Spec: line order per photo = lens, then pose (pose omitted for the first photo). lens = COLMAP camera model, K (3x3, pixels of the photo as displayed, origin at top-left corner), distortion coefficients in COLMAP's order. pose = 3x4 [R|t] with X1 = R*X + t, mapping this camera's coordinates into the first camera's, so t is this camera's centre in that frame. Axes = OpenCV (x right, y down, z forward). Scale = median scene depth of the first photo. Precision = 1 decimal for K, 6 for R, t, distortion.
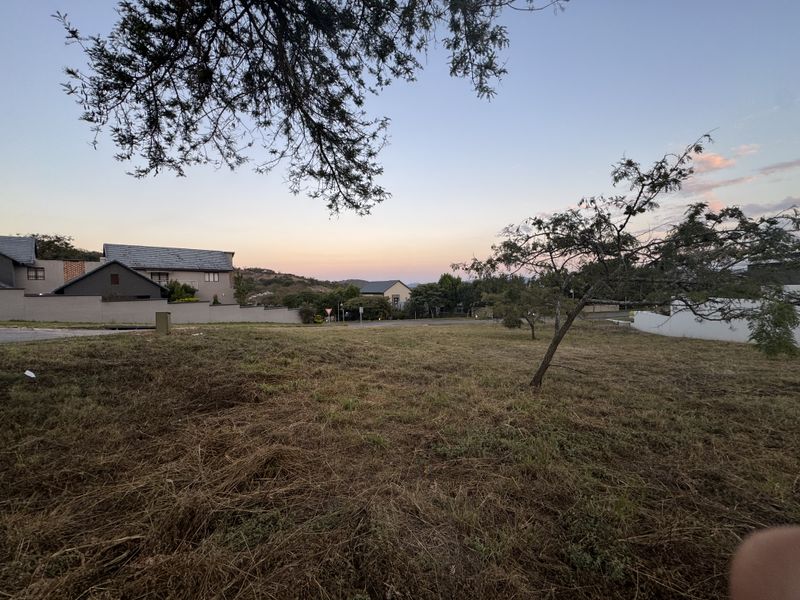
lens RADIAL K [[322.5, 0, 399.5], [0, 322.5, 299.7], [0, 0, 1]] dist [-0.001851, 0.000242]
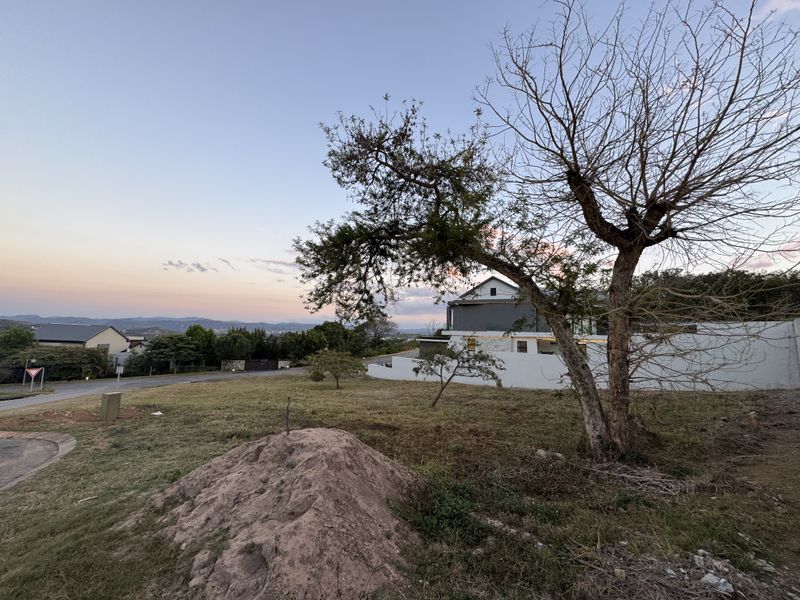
lens RADIAL K [[322.8, 0, 401.7], [0, 322.8, 301.7], [0, 0, 1]] dist [-0.005149, 0.000075]
pose [[0.607549, 0.120480, 0.785092, -1.999223], [-0.017012, 0.990176, -0.138788, -0.224859], [-0.794100, 0.070964, 0.603630, -0.451253]]
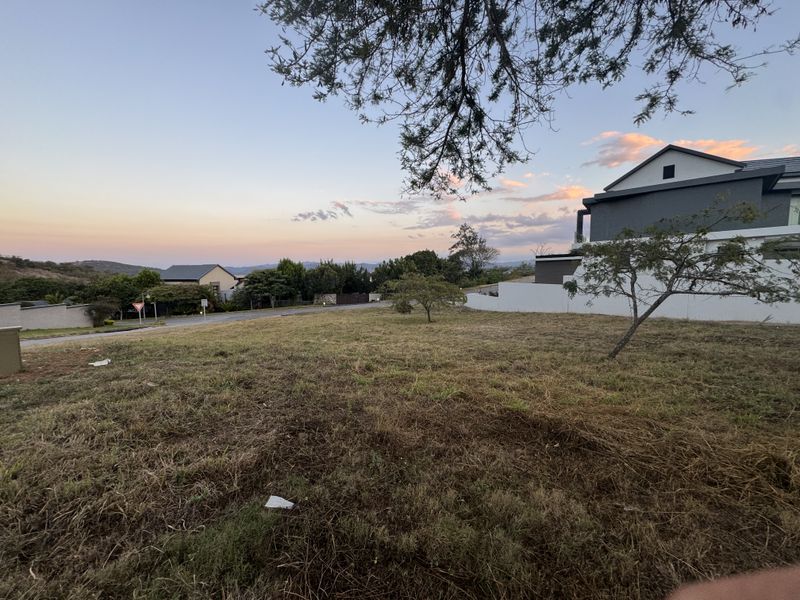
lens RADIAL K [[322.5, 0, 398.9], [0, 322.5, 299.6], [0, 0, 1]] dist [-0.001851, 0.000242]
pose [[0.815999, -0.043552, 0.576410, -1.071758], [0.016849, 0.998526, 0.051593, -0.054562], [-0.577808, -0.032388, 0.815530, 0.476450]]
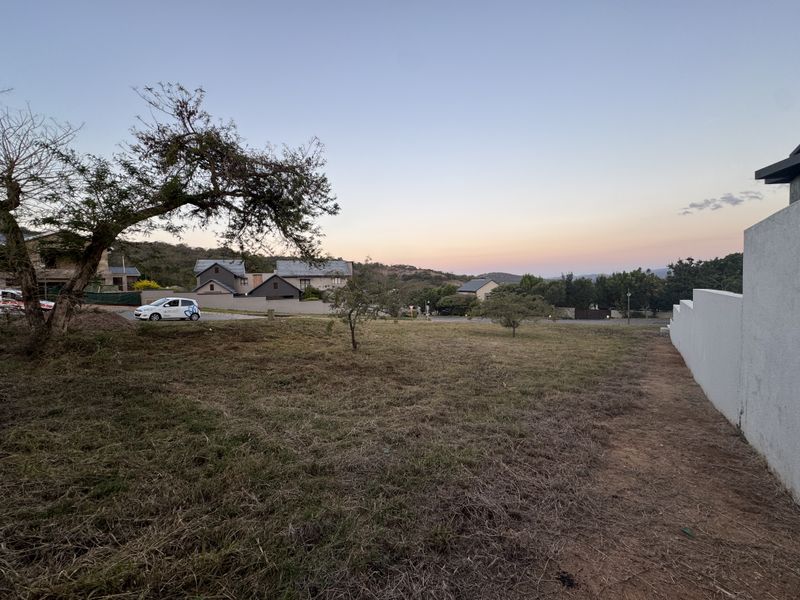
lens RADIAL K [[322.5, 0, 395.4], [0, 322.5, 313.2], [0, 0, 1]] dist [-0.001851, 0.000242]
pose [[0.900072, 0.034807, -0.434349, 1.802268], [-0.007658, 0.997914, 0.064100, -0.149508], [0.435674, -0.054368, 0.898461, -1.047038]]
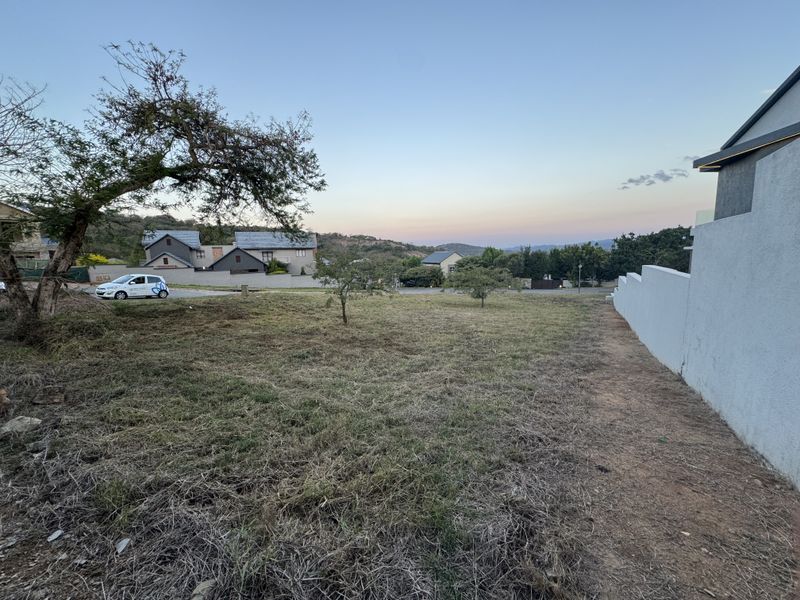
lens RADIAL K [[322.5, 0, 396.7], [0, 322.5, 310.9], [0, 0, 1]] dist [-0.001851, 0.000242]
pose [[0.948763, 0.047144, -0.312452, 1.653112], [-0.001506, 0.989471, 0.144721, -0.187607], [0.315985, -0.136835, 0.938845, -1.260496]]
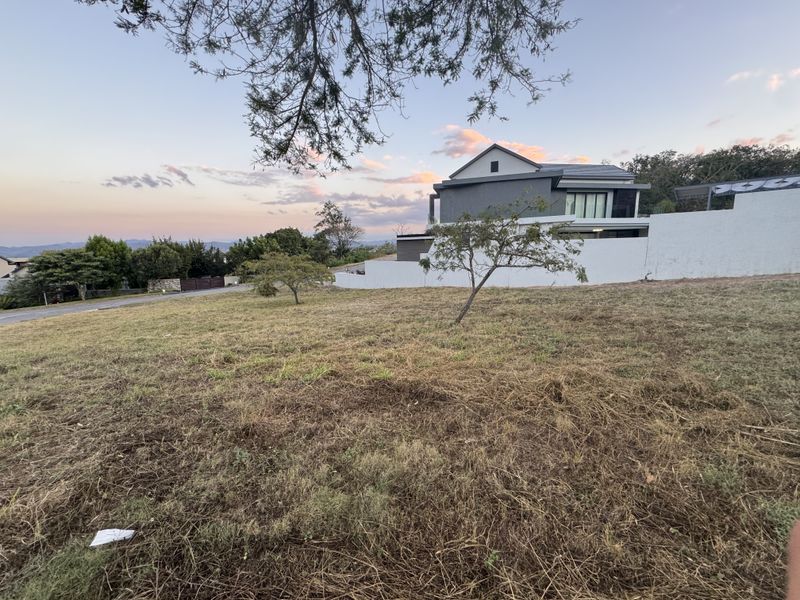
lens RADIAL K [[322.5, 0, 401.4], [0, 322.5, 300.0], [0, 0, 1]] dist [-0.001851, 0.000242]
pose [[0.517595, -0.128839, 0.845870, -1.068289], [0.037280, 0.991055, 0.128140, -0.055100], [-0.854813, -0.034790, 0.517768, 0.465955]]
